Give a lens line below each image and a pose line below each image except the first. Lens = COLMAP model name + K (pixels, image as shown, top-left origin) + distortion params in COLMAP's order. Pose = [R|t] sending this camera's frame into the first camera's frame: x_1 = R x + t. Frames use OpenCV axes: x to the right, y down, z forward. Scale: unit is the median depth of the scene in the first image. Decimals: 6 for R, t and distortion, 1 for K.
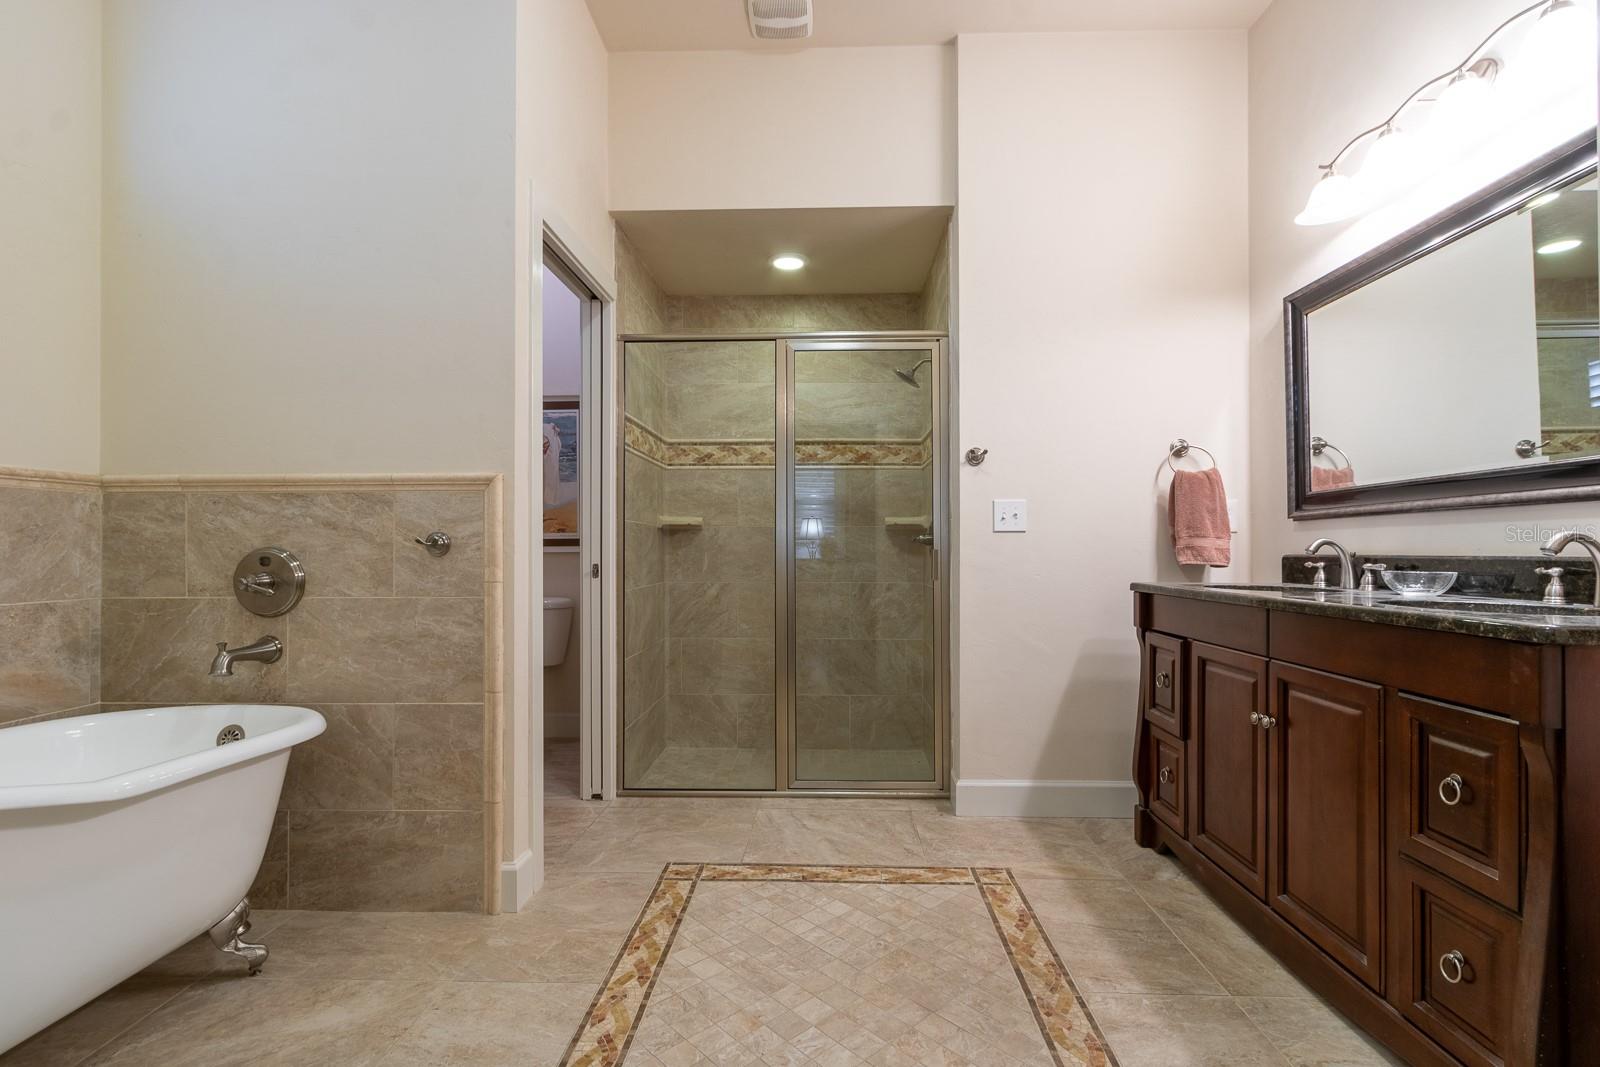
lens RADIAL K [[753.9, 0, 804.7], [0, 753.9, 541.2], [0, 0, 1]] dist [0.002943, -0.001209]
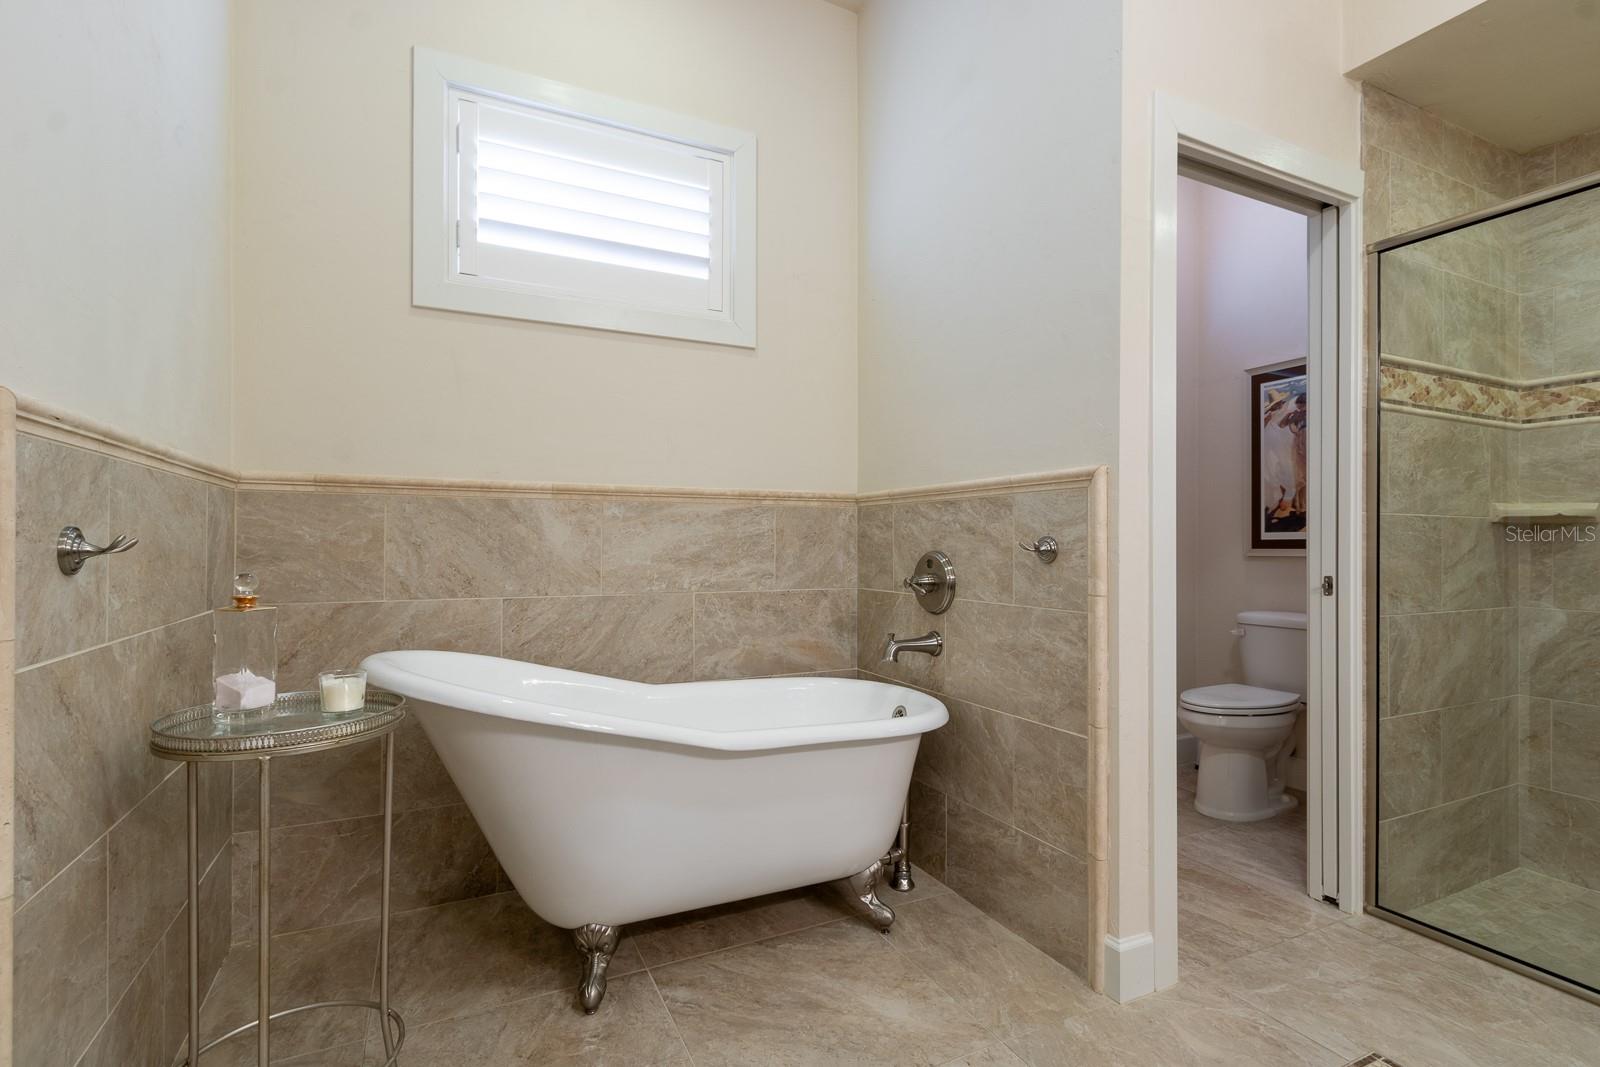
lens RADIAL K [[753.9, 0, 804.7], [0, 753.9, 541.2], [0, 0, 1]] dist [0.002943, -0.001209]
pose [[0.469349, 0.001597, -0.883011, 0.125654], [0.003674, 0.999986, 0.003761, -0.007835], [0.883005, -0.005010, 0.469337, 0.227107]]
